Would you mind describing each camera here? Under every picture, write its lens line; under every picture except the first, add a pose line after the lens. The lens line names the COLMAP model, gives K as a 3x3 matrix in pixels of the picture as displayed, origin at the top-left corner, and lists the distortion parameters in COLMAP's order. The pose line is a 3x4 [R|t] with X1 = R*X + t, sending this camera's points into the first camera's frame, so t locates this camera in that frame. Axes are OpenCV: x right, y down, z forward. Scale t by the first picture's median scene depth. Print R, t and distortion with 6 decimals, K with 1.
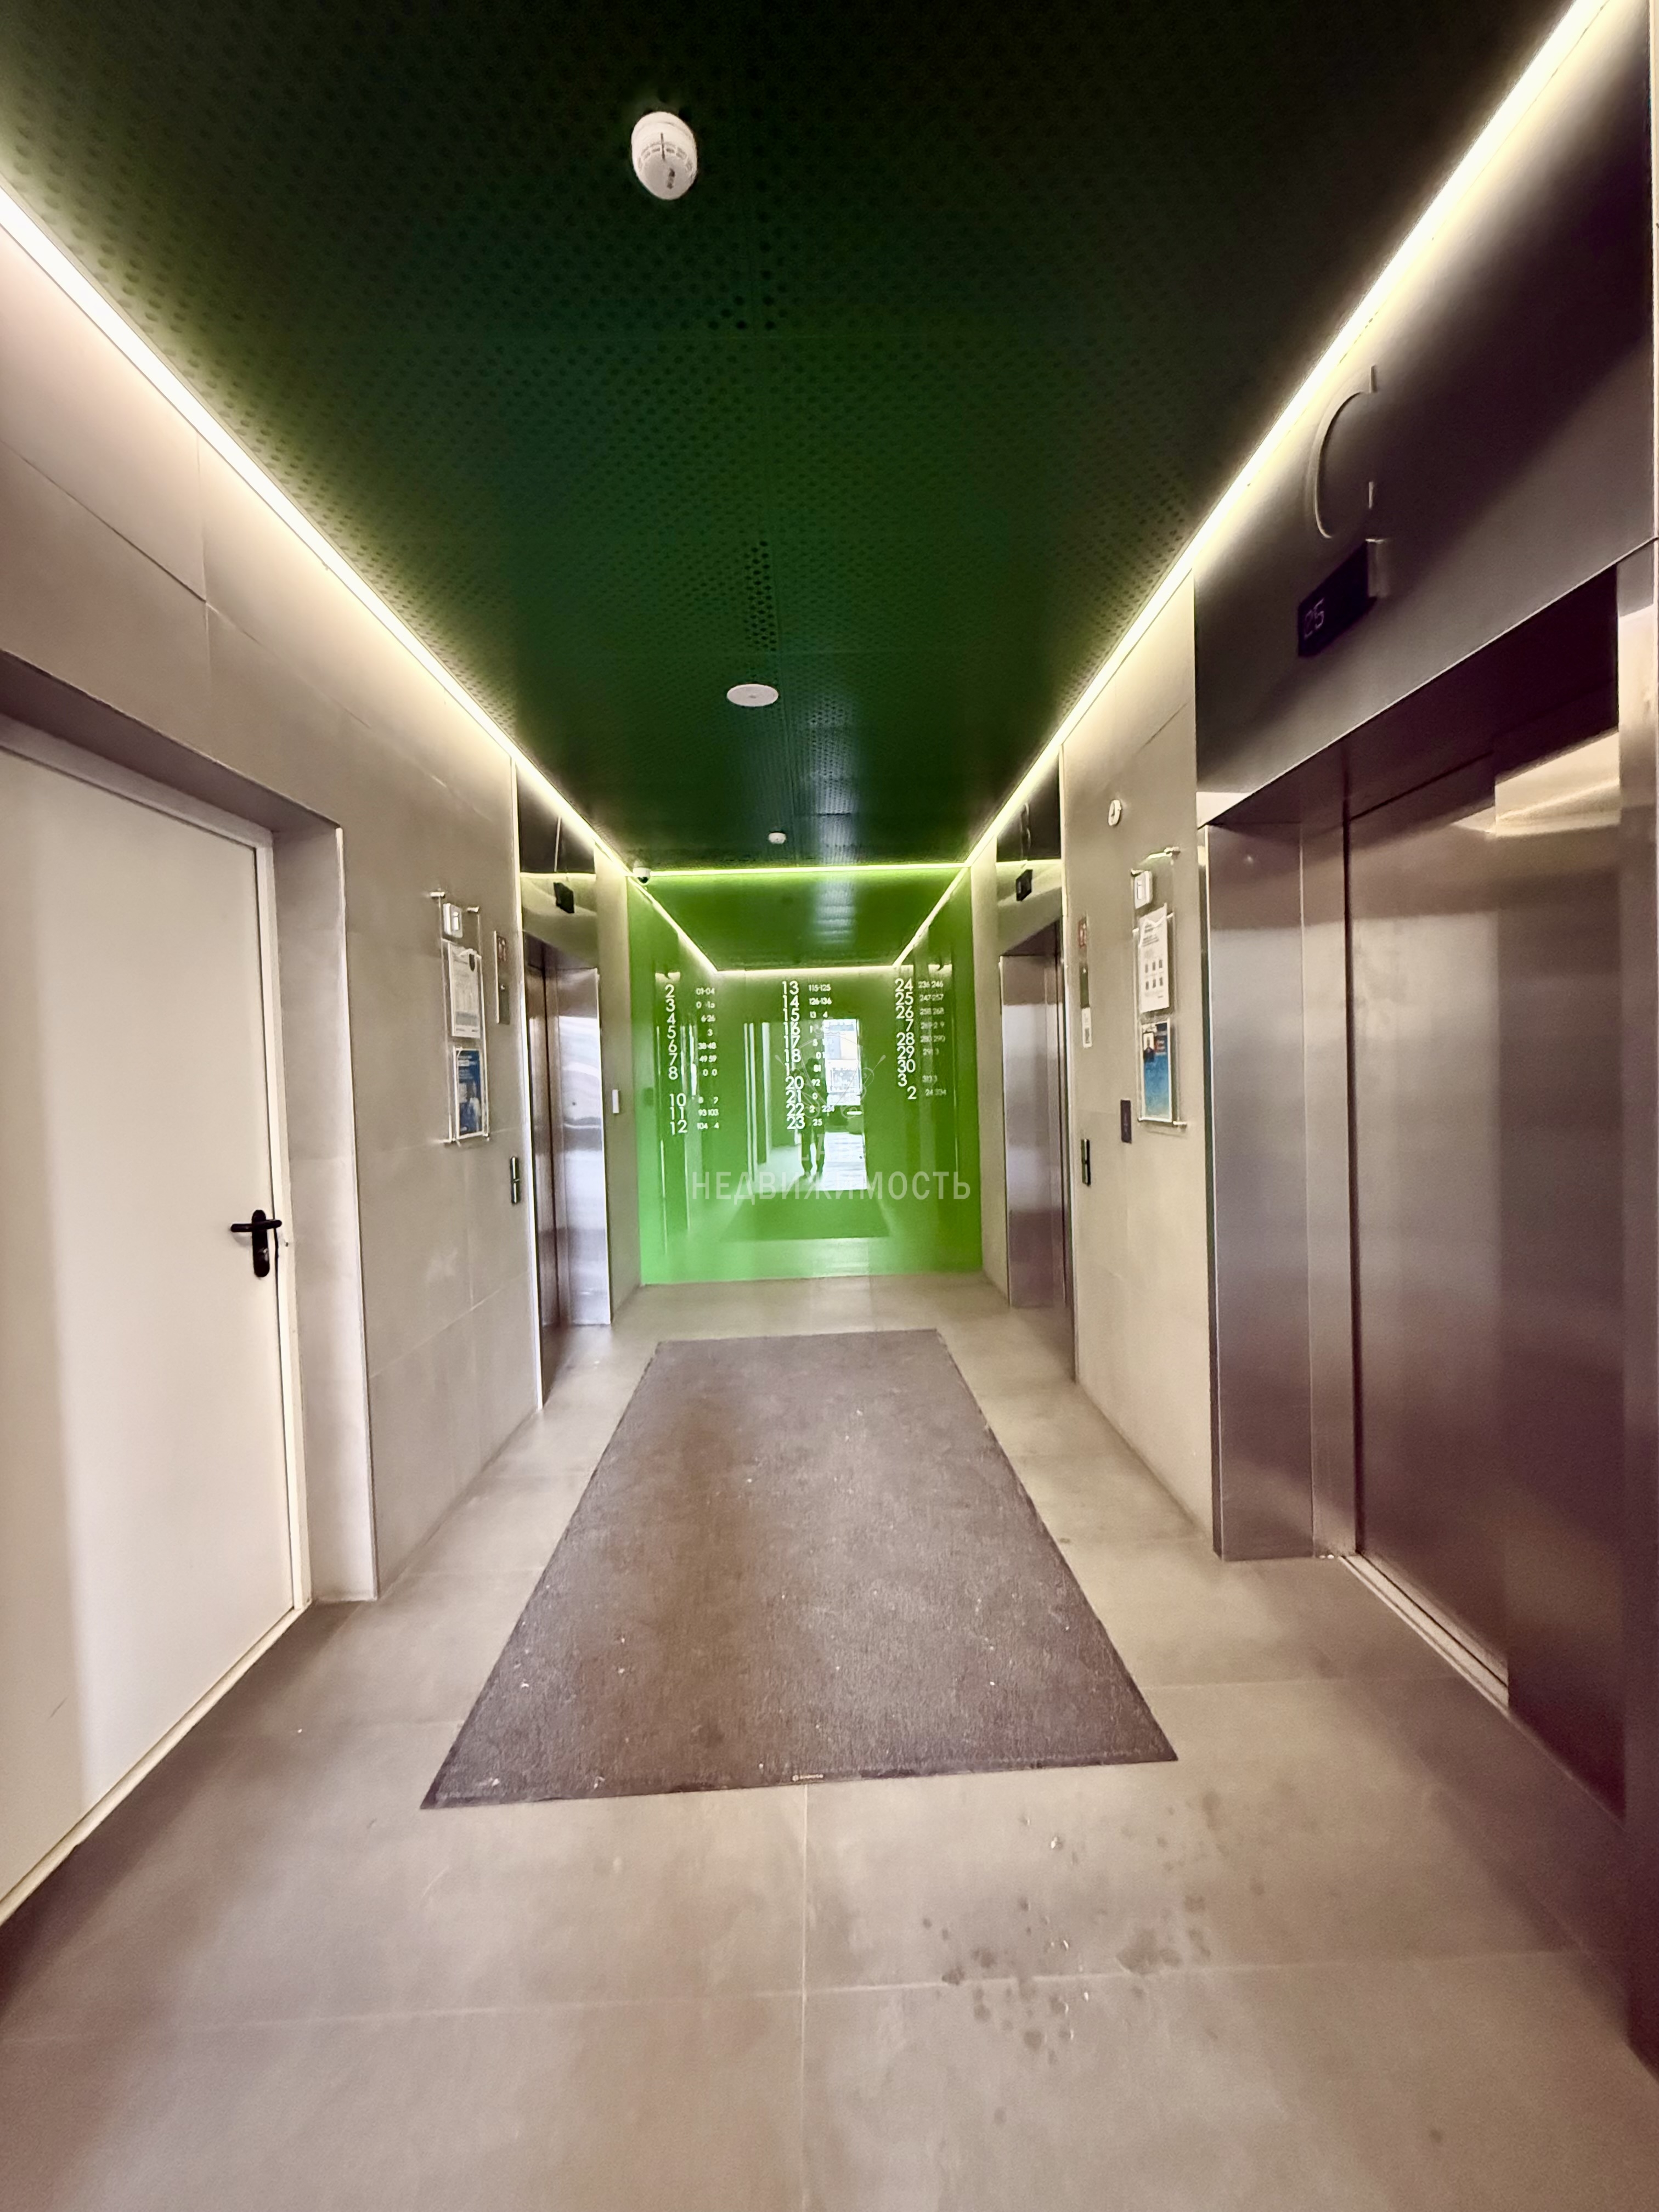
lens RADIAL K [[878.0, 0, 830.0], [0, 878.0, 1096.6], [0, 0, 1]] dist [0.002371, -0.001040]
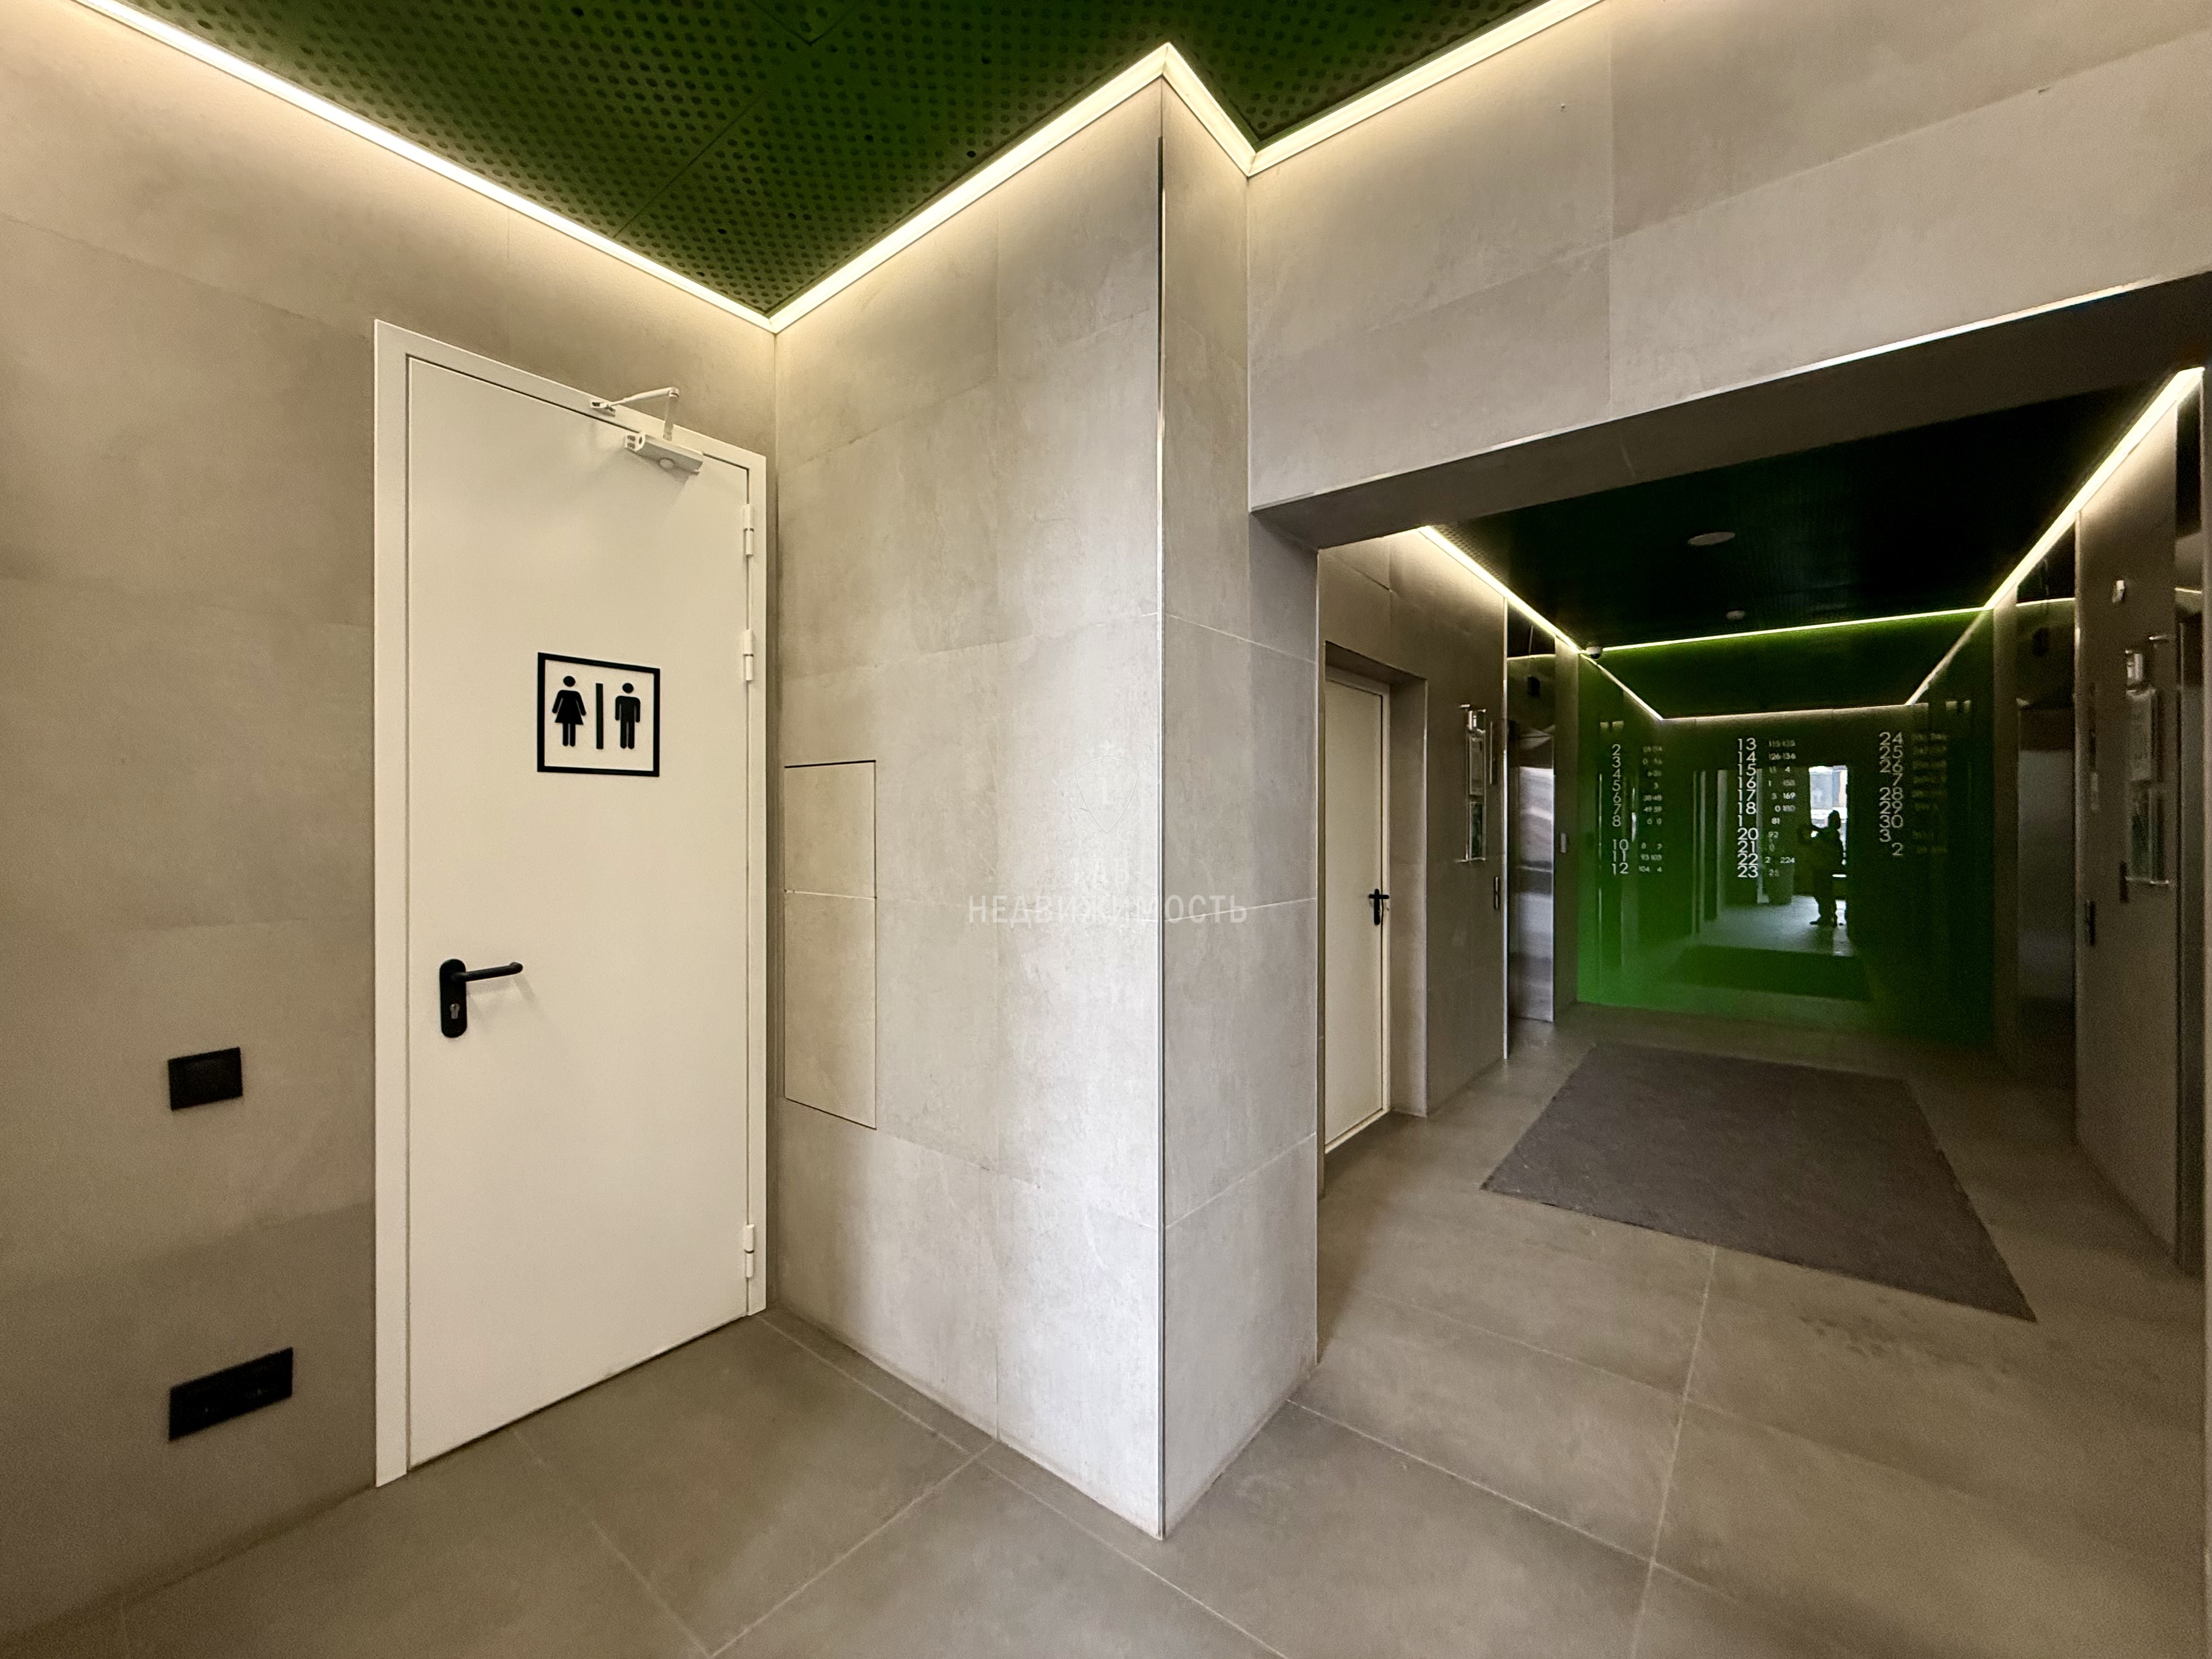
lens RADIAL K [[878.0, 0, 1103.5], [0, 878.0, 819.2], [0, 0, 1]] dist [0.002371, -0.001040]
pose [[0.772169, 0.031671, -0.634627, 0.032890], [-0.044702, 0.998990, -0.004534, 0.006103], [0.633842, 0.031870, 0.772805, -0.324043]]
